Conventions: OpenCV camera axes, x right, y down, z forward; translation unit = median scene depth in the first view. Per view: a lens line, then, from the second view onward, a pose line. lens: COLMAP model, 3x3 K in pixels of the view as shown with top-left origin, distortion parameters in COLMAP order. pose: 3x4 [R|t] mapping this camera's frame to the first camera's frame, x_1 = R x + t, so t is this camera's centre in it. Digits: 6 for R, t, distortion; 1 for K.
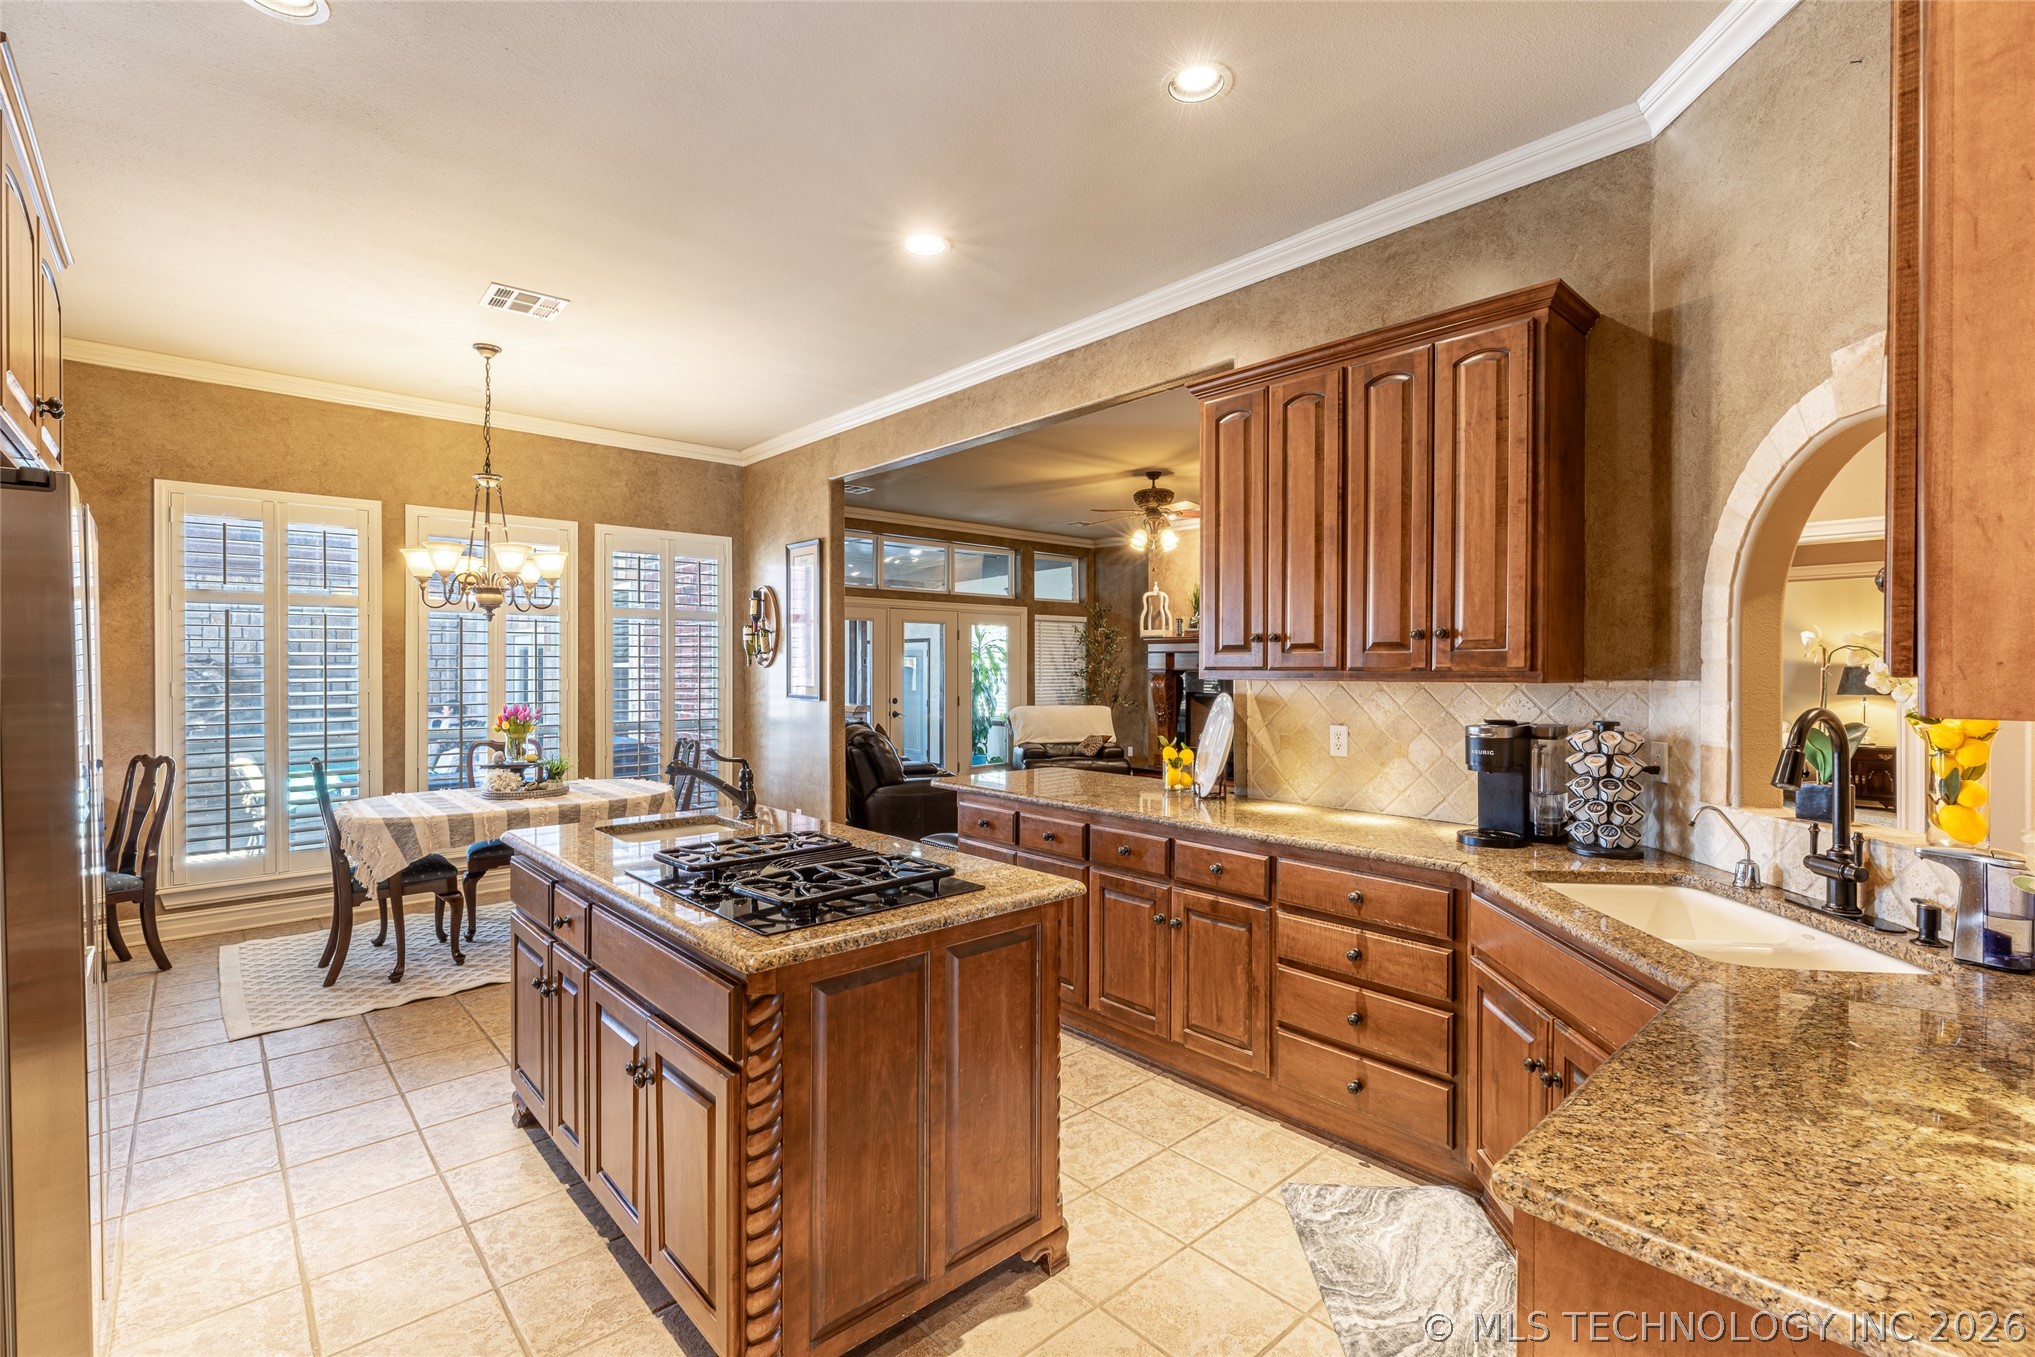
lens RADIAL K [[908.4, 0, 1035.9], [0, 908.4, 672.0], [0, 0, 1]] dist [0.004258, -0.001167]
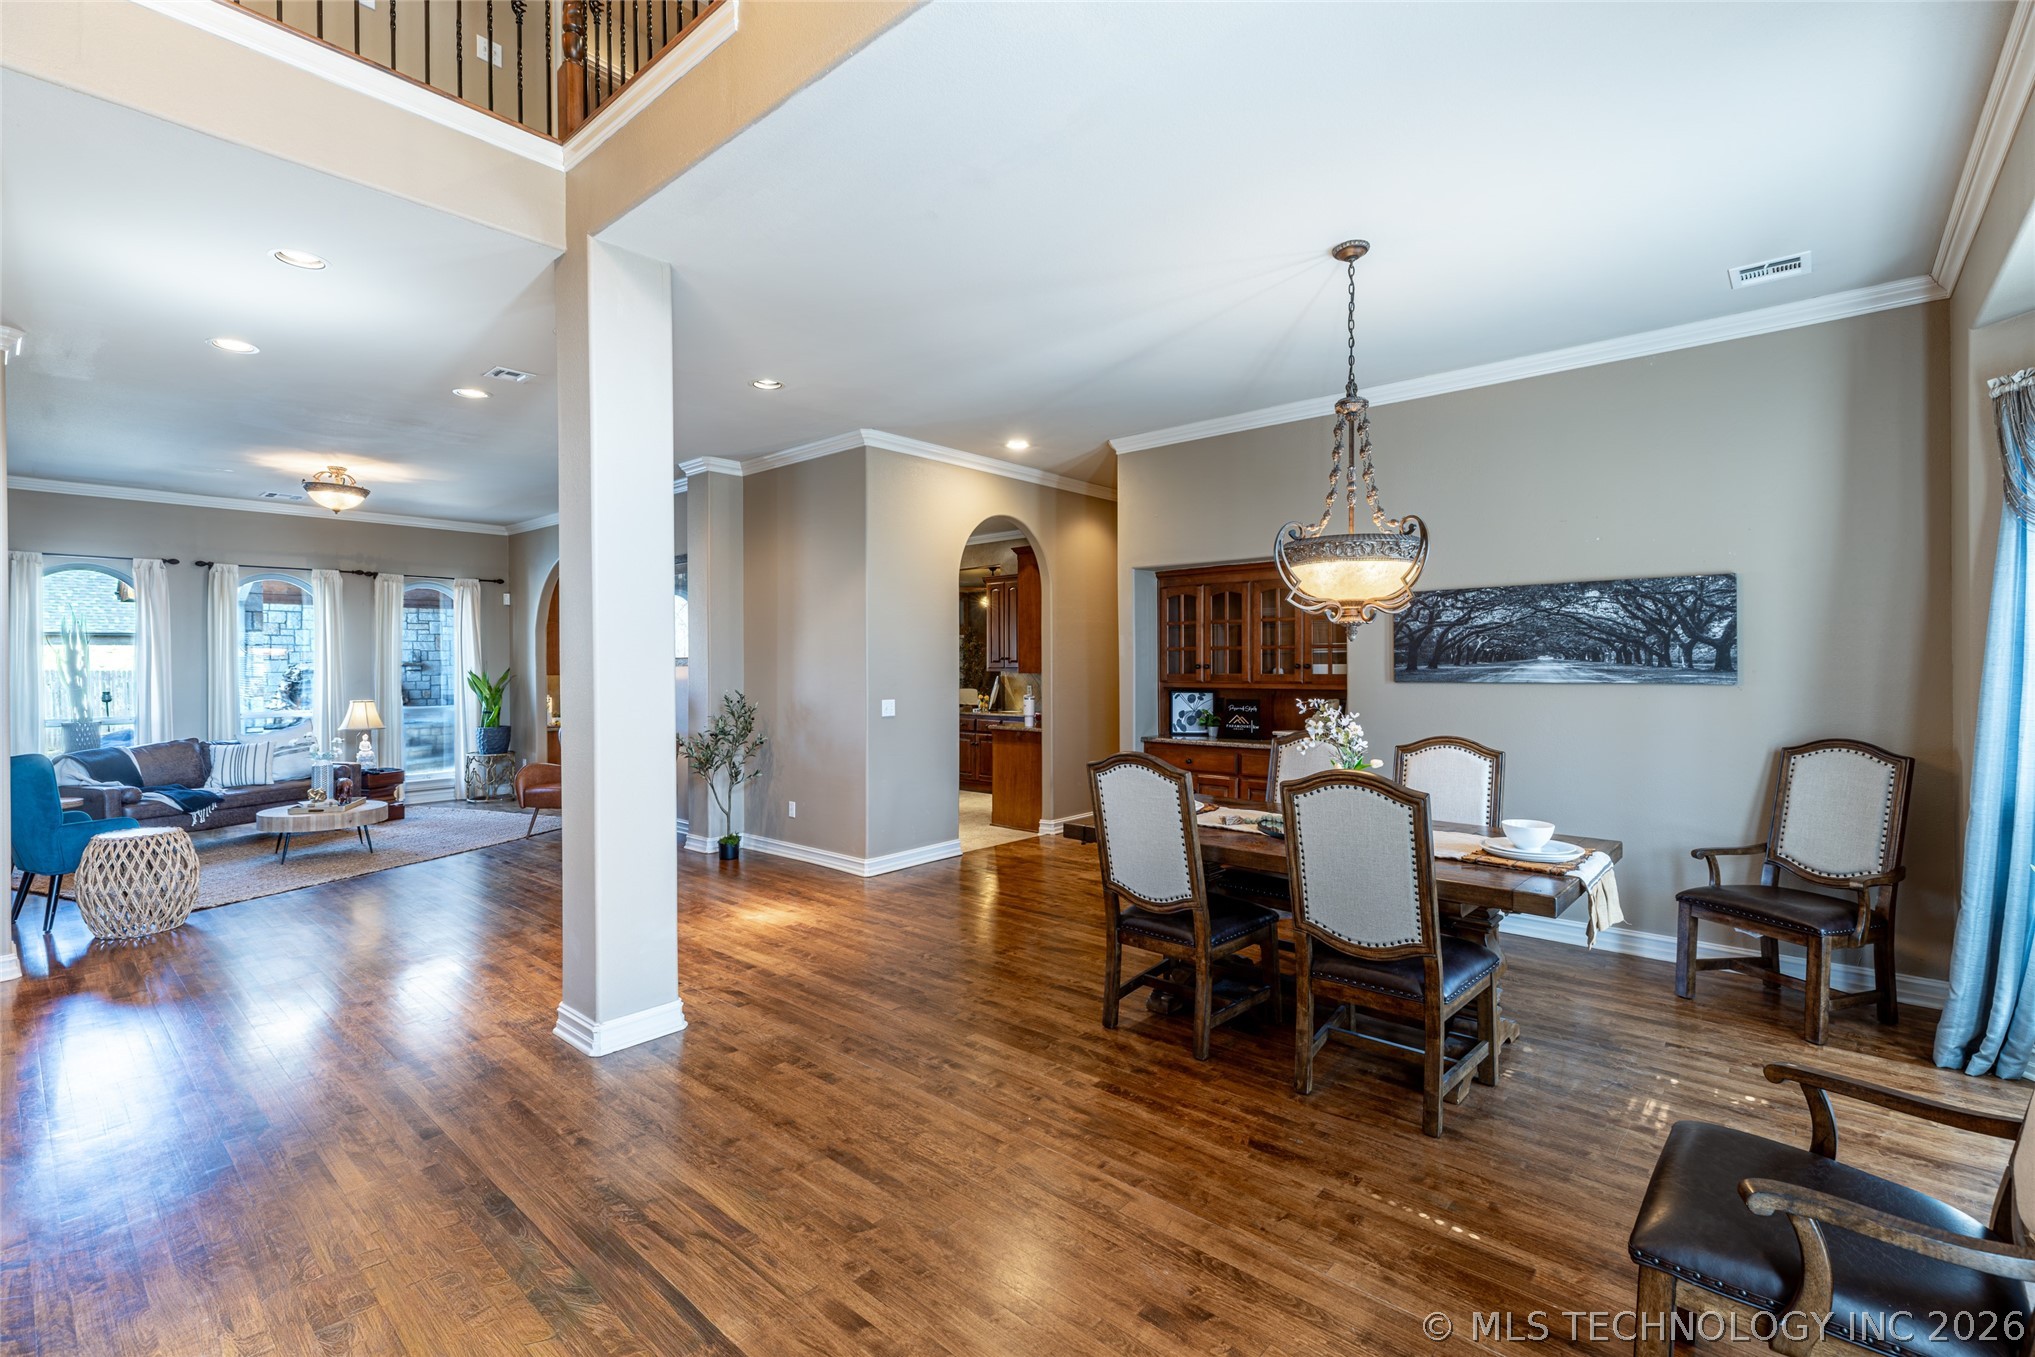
lens RADIAL K [[908.4, 0, 1018.0], [0, 908.4, 665.7], [0, 0, 1]] dist [0.004258, -0.001167]
pose [[0.995466, -0.006163, 0.094917, -0.004708], [0.006558, 0.999971, -0.003849, 0.001768], [-0.094890, 0.004454, 0.995478, -1.188254]]
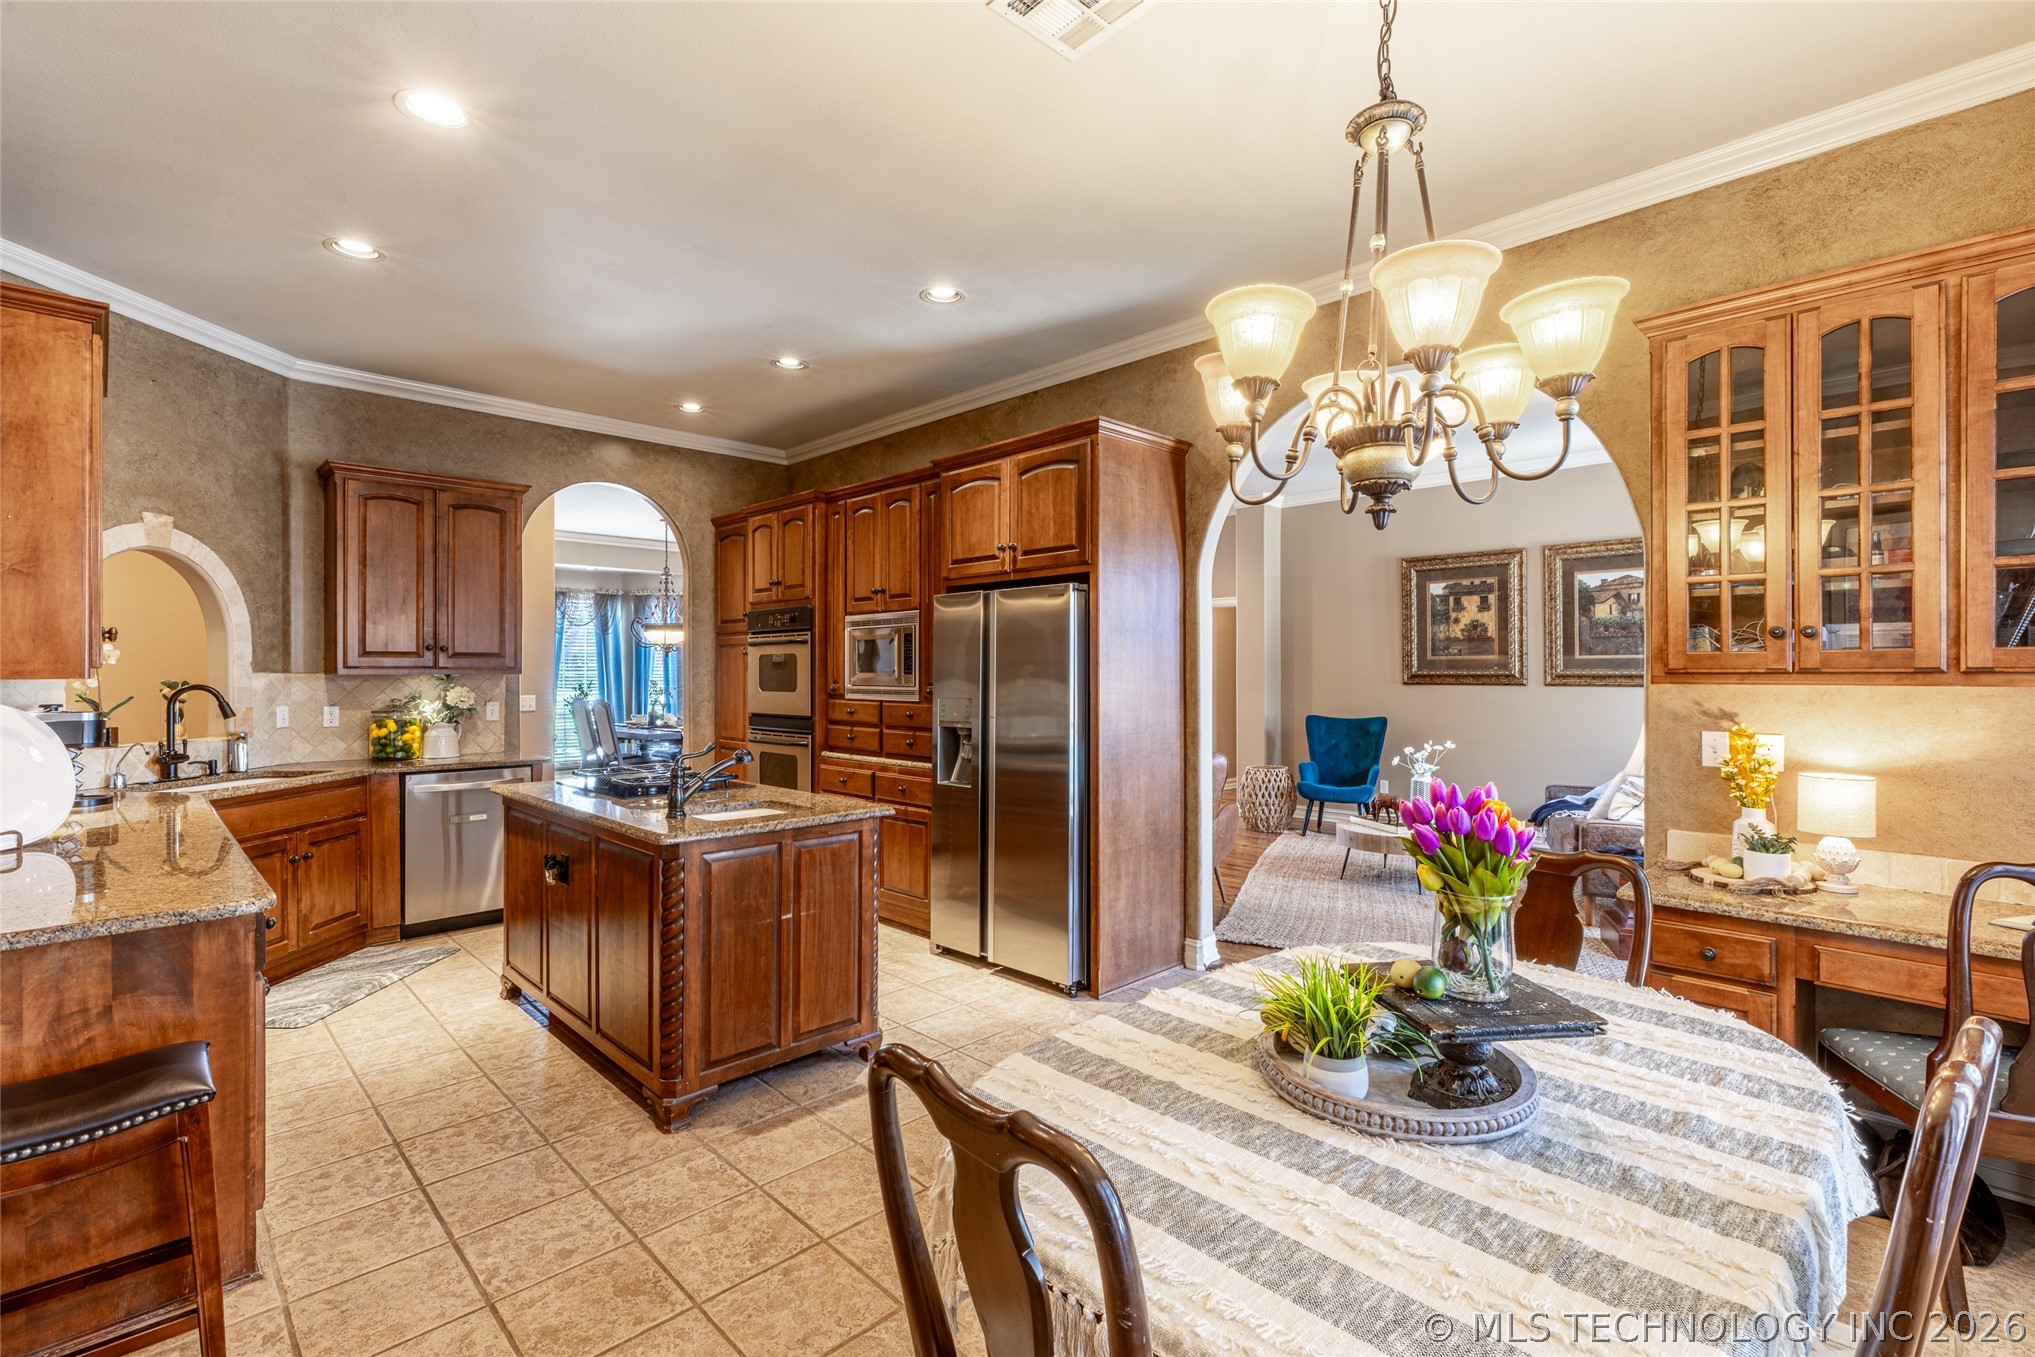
lens RADIAL K [[908.4, 0, 1020.7], [0, 908.4, 670.6], [0, 0, 1]] dist [0.004258, -0.001167]
pose [[-0.999487, 0.001088, -0.032001, -0.333907], [0.000869, 0.999976, 0.006866, -0.002114], [0.032008, 0.006835, -0.999464, 1.013751]]
